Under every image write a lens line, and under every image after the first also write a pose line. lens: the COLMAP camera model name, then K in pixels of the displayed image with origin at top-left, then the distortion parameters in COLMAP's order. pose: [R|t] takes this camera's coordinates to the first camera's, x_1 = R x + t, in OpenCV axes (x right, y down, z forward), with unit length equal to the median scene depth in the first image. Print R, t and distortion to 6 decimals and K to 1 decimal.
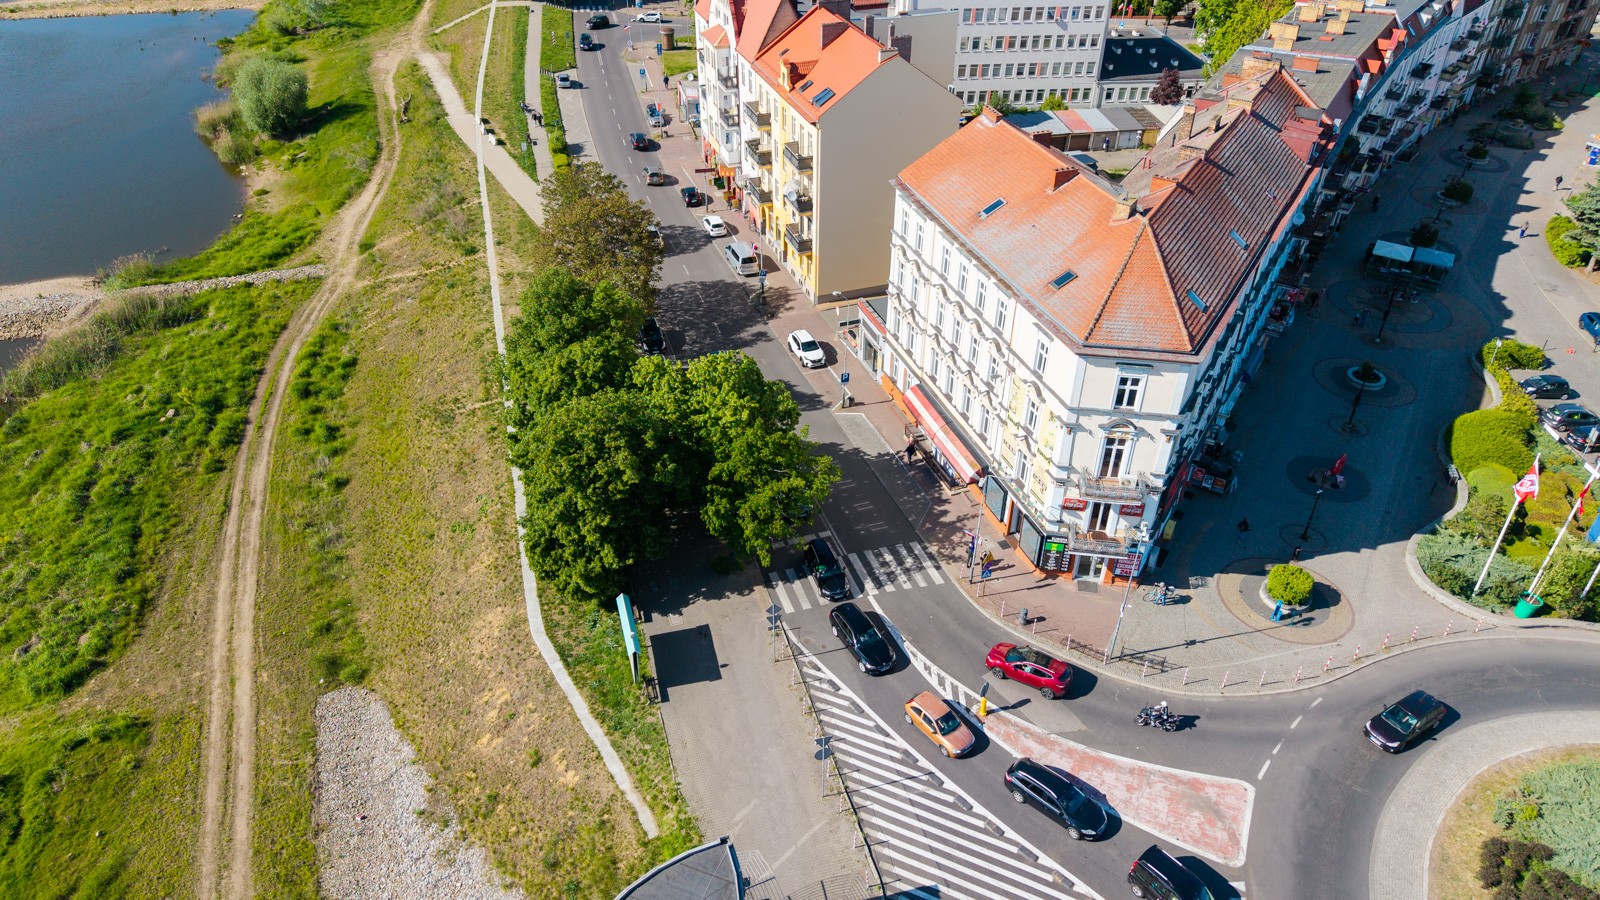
lens RADIAL K [[1096.1, 0, 808.5], [0, 1096.1, 445.7], [0, 0, 1]] dist [0.039564, -0.021447]
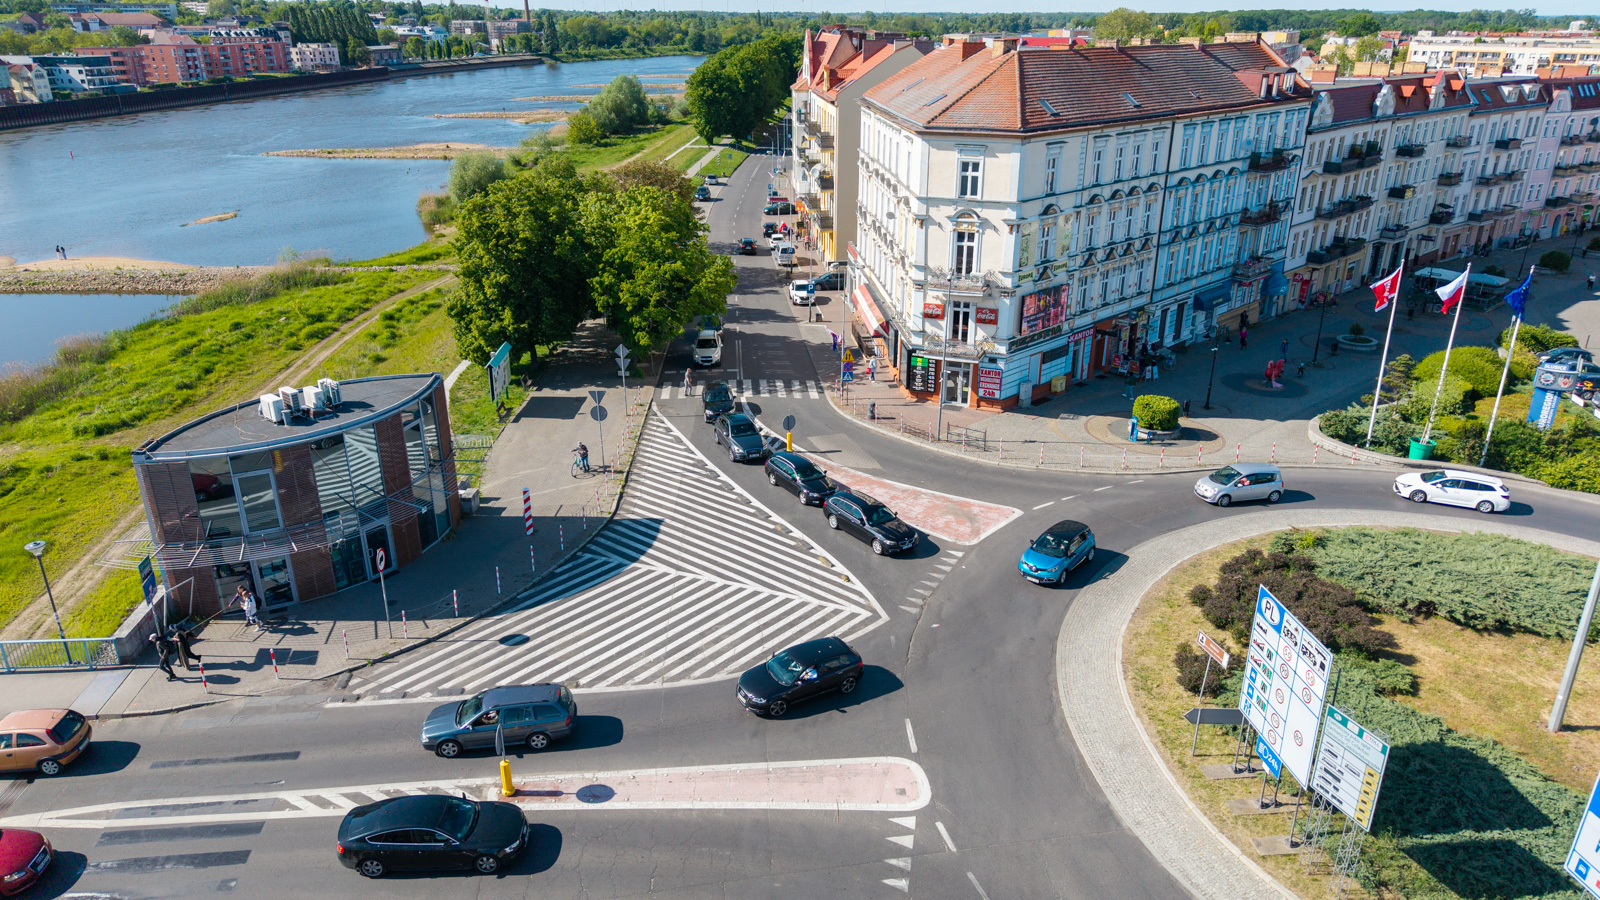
lens RADIAL K [[1096.1, 0, 810.6], [0, 1096.1, 455.8], [0, 0, 1]] dist [0.039564, -0.021447]
pose [[0.970083, 0.085875, -0.227078, 0.381734], [-0.137587, 0.965108, -0.222793, 0.438940], [0.200023, 0.247371, 0.948050, 0.029386]]
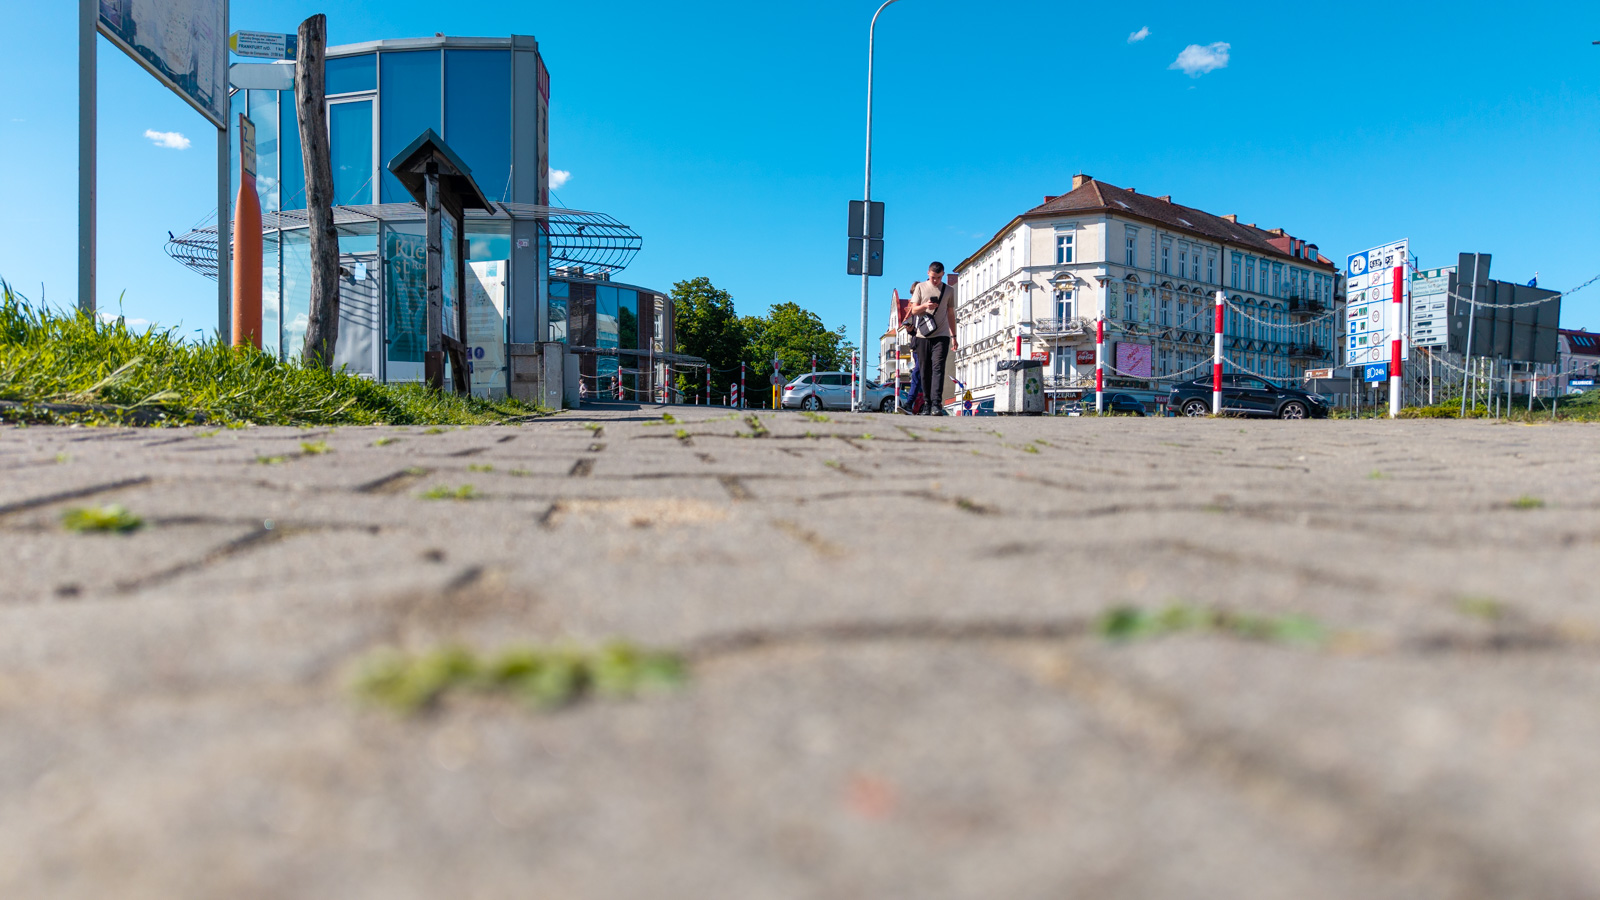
lens RADIAL K [[1096.1, 0, 795.8], [0, 1096.1, 447.5], [0, 0, 1]] dist [0.039564, -0.021447]
pose [[0.957306, -0.000967, -0.289075, 0.342112], [-0.170401, 0.805902, -0.566997, 0.900805], [0.233514, 0.592048, 0.771330, 0.036211]]
